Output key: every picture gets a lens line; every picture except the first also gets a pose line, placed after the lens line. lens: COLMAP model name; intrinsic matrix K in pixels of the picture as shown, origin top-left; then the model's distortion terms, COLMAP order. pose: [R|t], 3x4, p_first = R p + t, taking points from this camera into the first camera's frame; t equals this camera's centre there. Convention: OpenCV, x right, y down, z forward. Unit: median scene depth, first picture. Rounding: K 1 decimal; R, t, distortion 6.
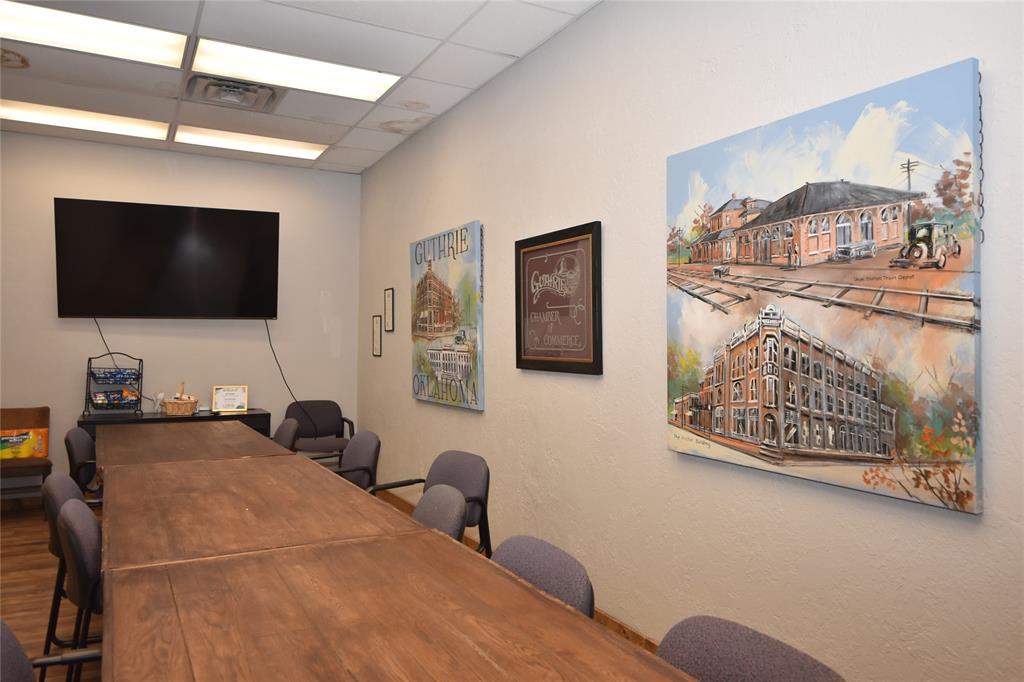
lens RADIAL K [[724.7, 0, 517.1], [0, 724.7, 328.8], [0, 0, 1]] dist [0.056958, -0.059397]
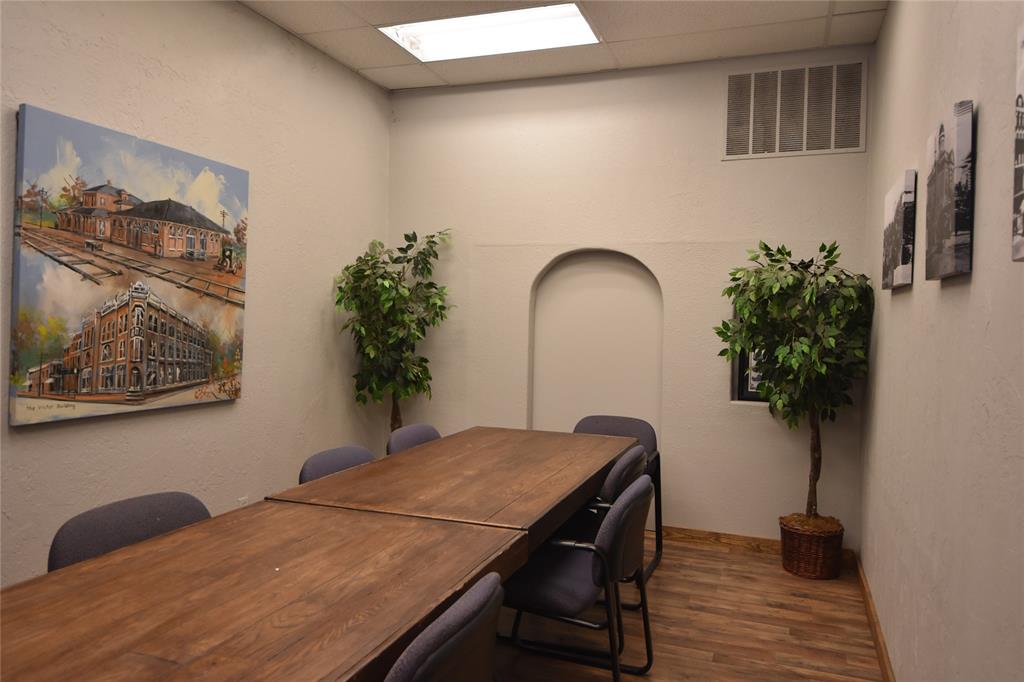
lens RADIAL K [[724.7, 0, 517.1], [0, 724.7, 328.8], [0, 0, 1]] dist [0.056958, -0.059397]
pose [[-0.658195, -0.030250, 0.752240, -1.086311], [-0.043209, 0.999063, 0.002369, 0.018644], [-0.751607, -0.030944, -0.658885, 1.380938]]
